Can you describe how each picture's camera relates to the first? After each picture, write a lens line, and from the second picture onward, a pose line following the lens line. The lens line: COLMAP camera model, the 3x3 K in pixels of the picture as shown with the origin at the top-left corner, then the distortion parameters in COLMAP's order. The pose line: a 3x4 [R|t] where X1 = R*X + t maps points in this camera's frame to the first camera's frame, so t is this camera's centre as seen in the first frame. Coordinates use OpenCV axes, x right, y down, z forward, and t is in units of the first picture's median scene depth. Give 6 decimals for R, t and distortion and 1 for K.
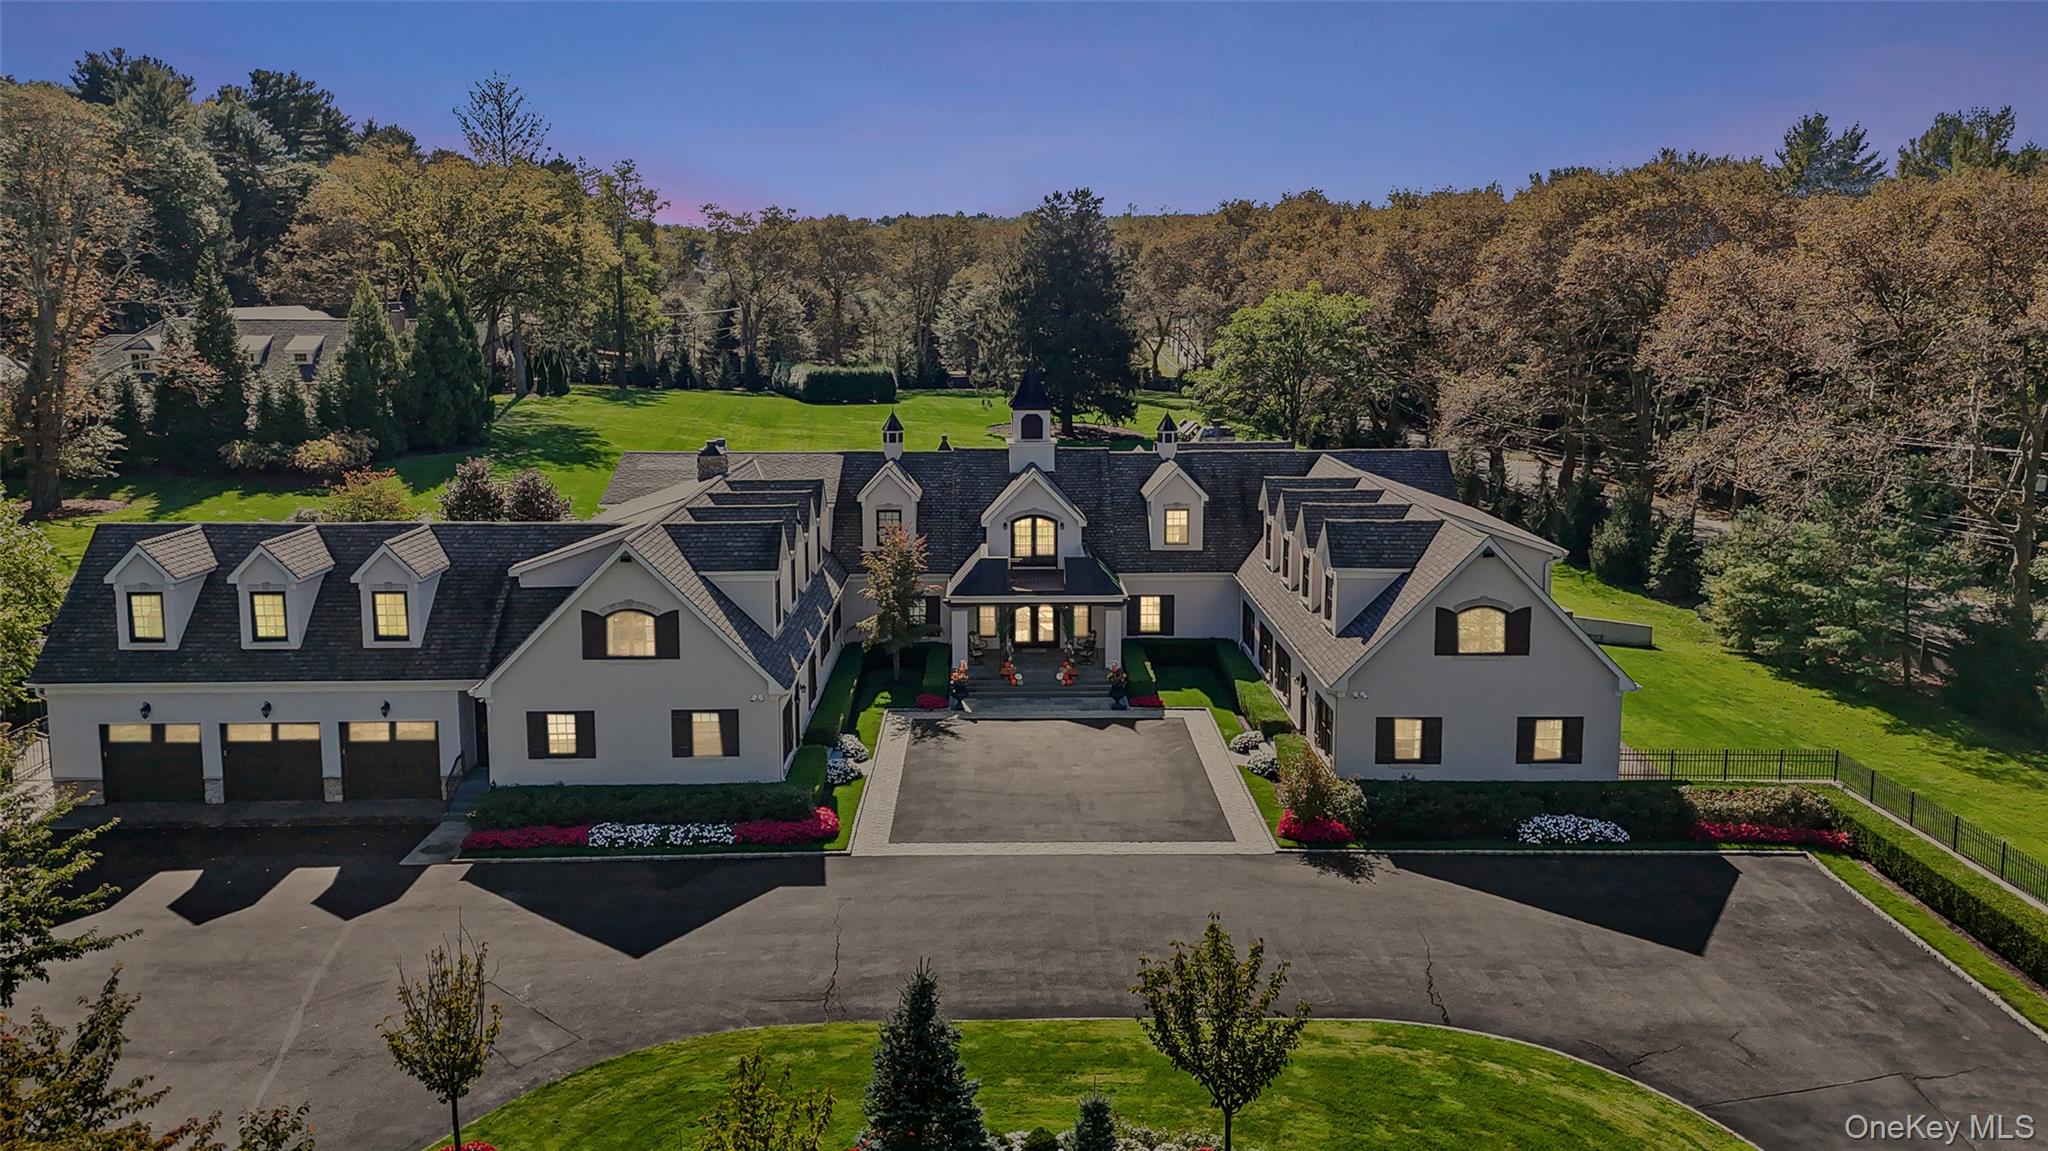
lens RADIAL K [[1521.0, 0, 1027.4], [0, 1521.0, 484.0], [0, 0, 1]] dist [0.030683, -0.021338]
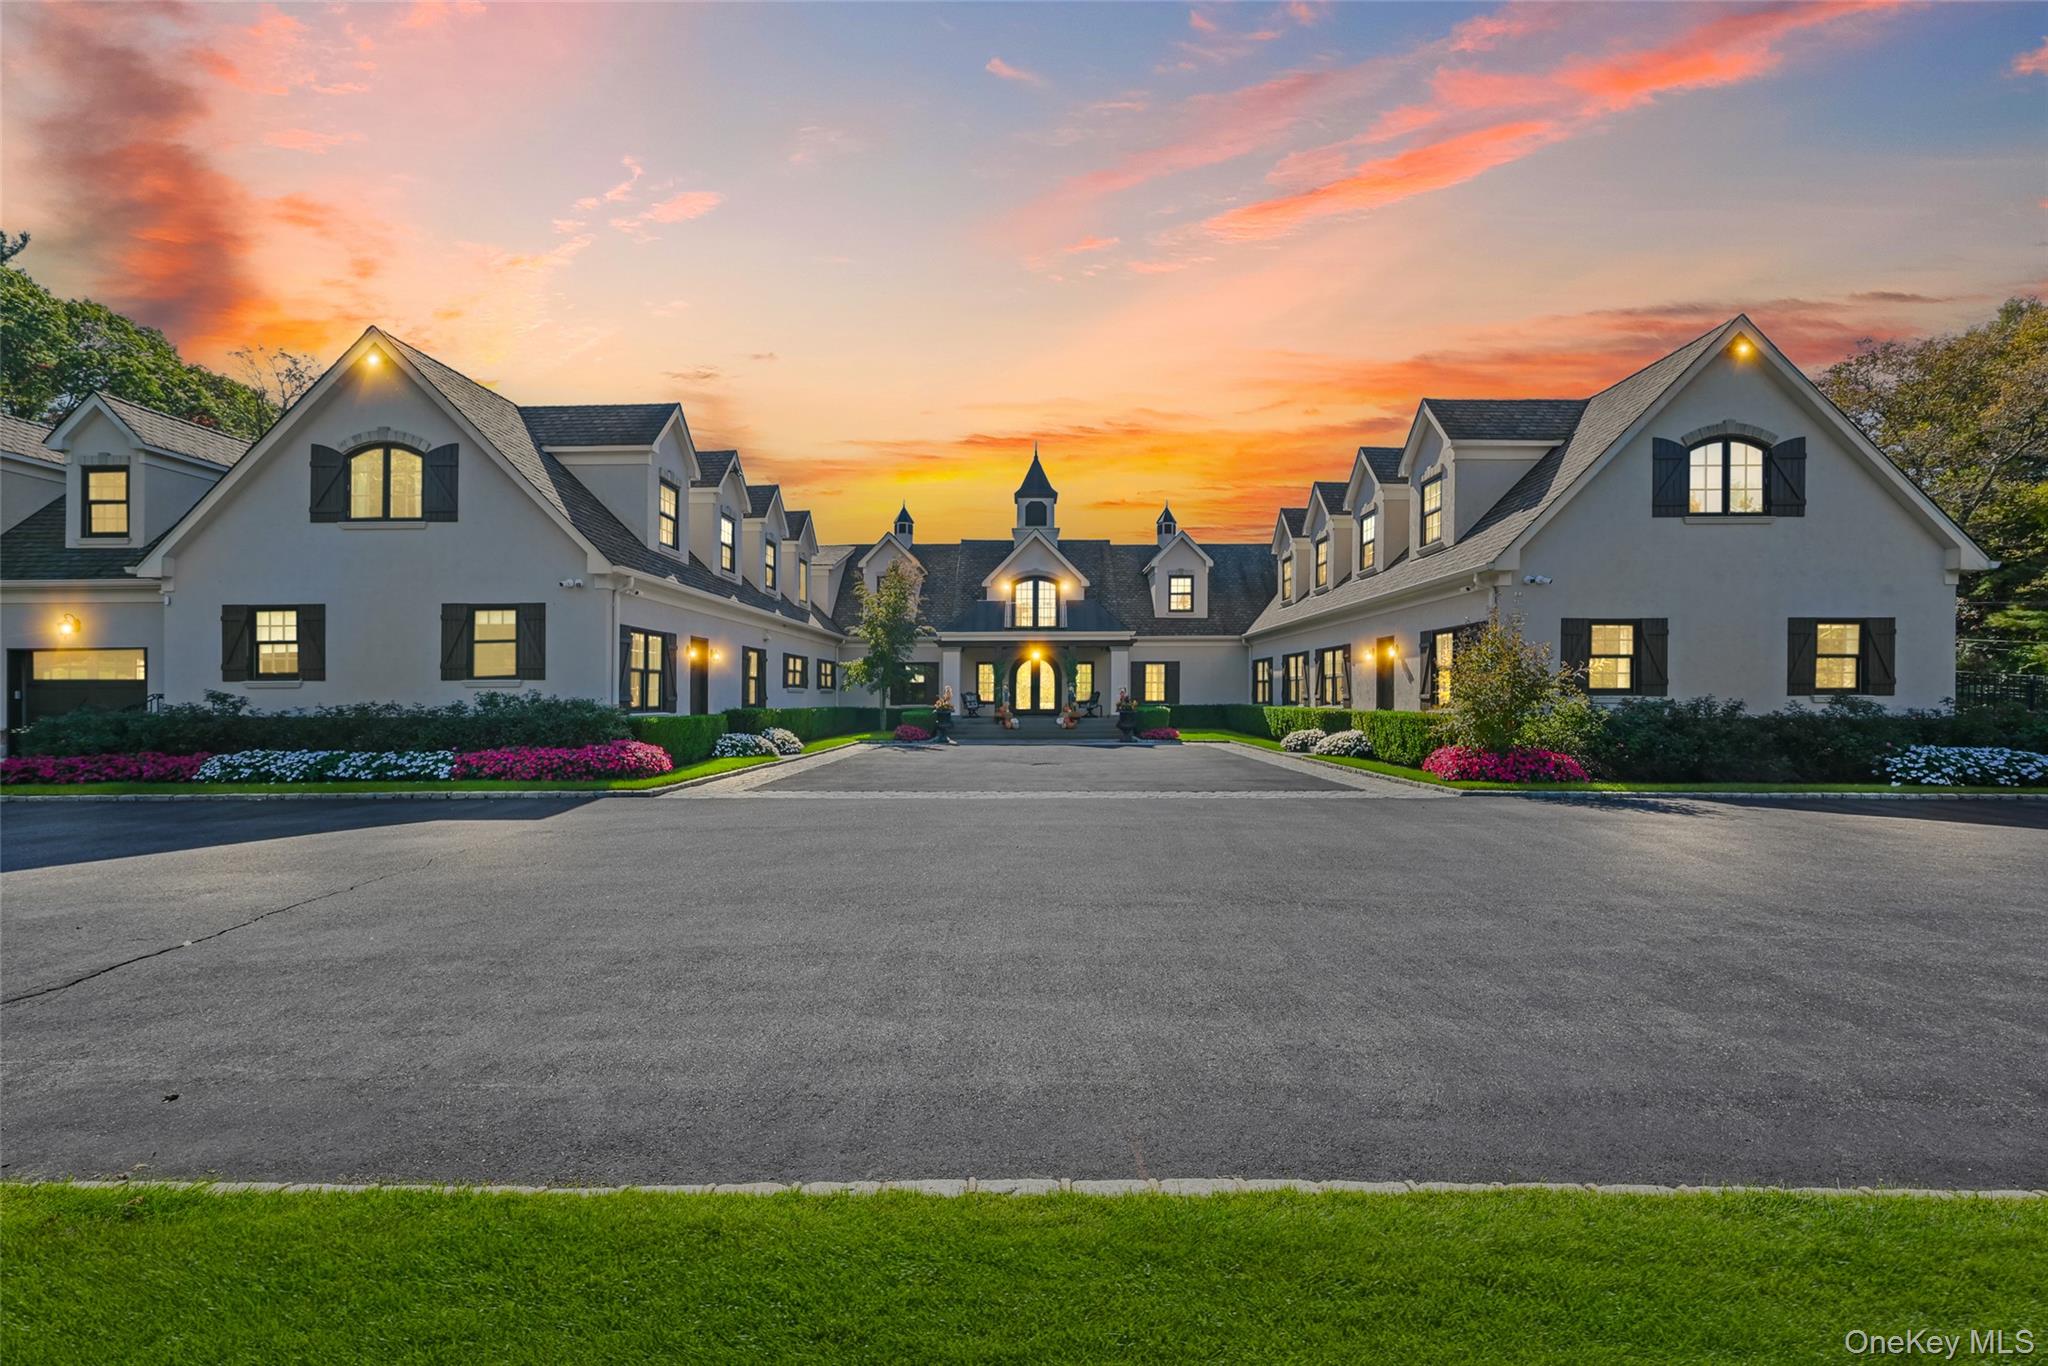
lens RADIAL K [[821.6, 0, 1035.2], [0, 821.6, 701.8], [0, 0, 1]] dist [-0.012318, 0.002035]
pose [[0.999769, 0.004274, -0.021087, 0.016520], [-0.006896, 0.992019, -0.125900, 0.174680], [0.020381, 0.126016, 0.991819, 0.508884]]
